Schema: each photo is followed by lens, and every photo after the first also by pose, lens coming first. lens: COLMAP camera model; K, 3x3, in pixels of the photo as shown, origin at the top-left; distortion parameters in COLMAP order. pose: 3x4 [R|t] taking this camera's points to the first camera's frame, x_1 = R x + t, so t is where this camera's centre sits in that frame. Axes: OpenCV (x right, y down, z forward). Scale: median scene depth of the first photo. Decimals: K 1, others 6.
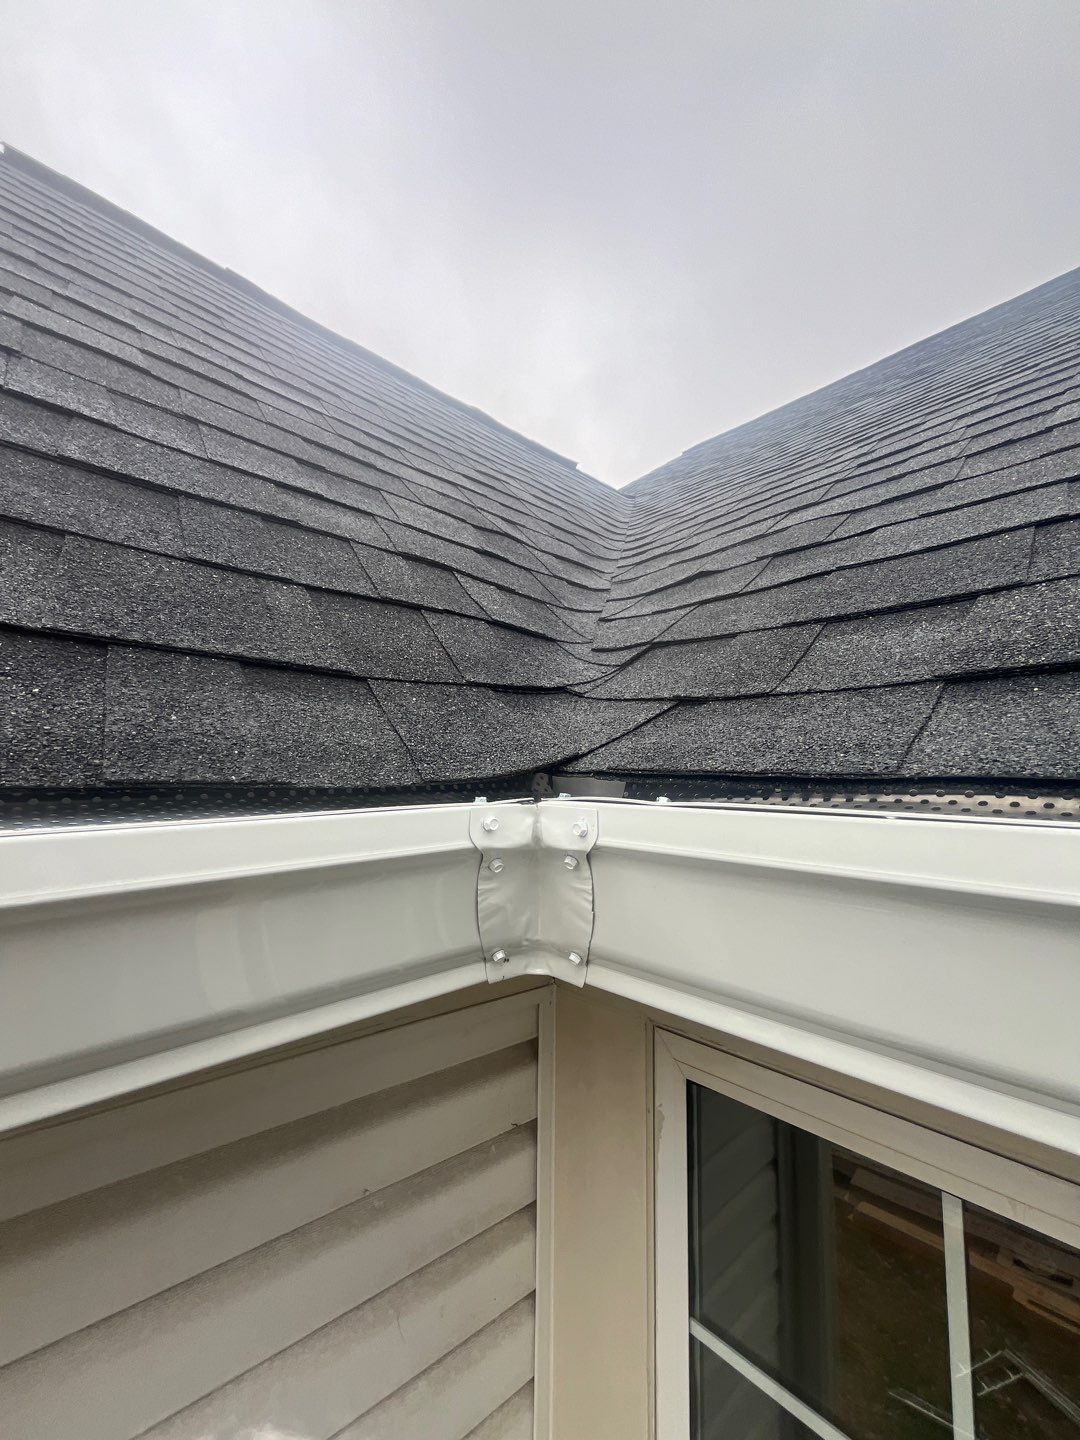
lens RADIAL K [[579.2, 0, 540.0], [0, 579.2, 720.0], [0, 0, 1]] dist [-0.002434, -0.000078]
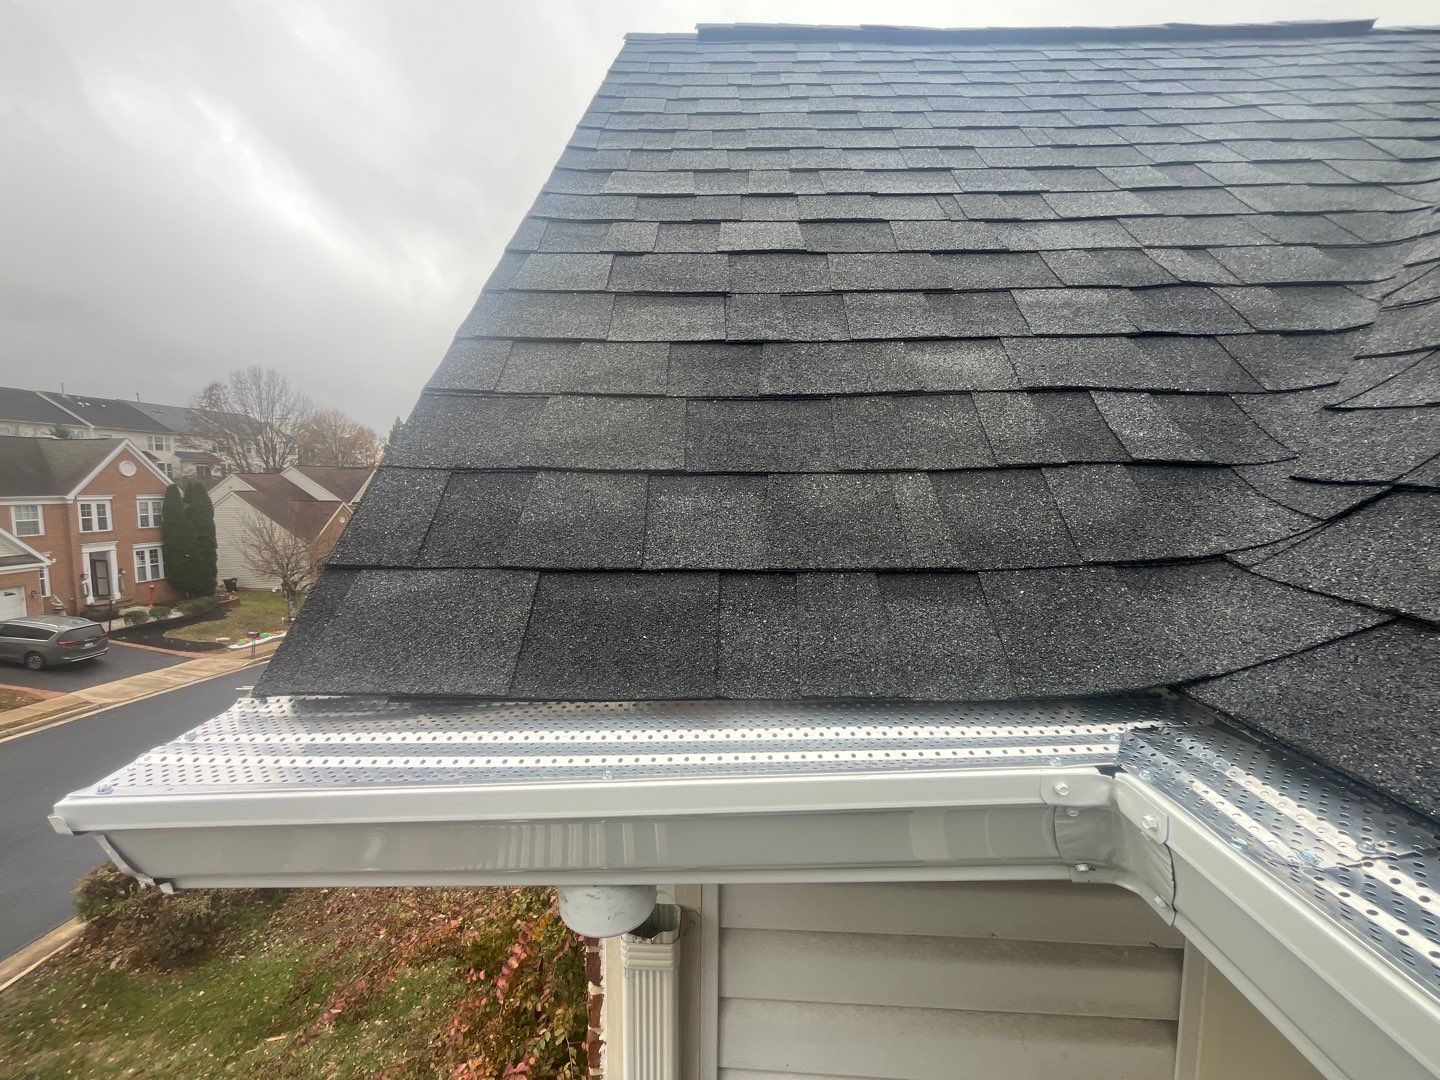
lens RADIAL K [[579.2, 0, 720.0], [0, 579.2, 540.0], [0, 0, 1]] dist [-0.002434, -0.000078]
pose [[0.715682, 0.052426, -0.696455, 0.106353], [0.086941, 0.982735, 0.163317, -0.286730], [0.692993, -0.177433, 0.698769, -0.122808]]
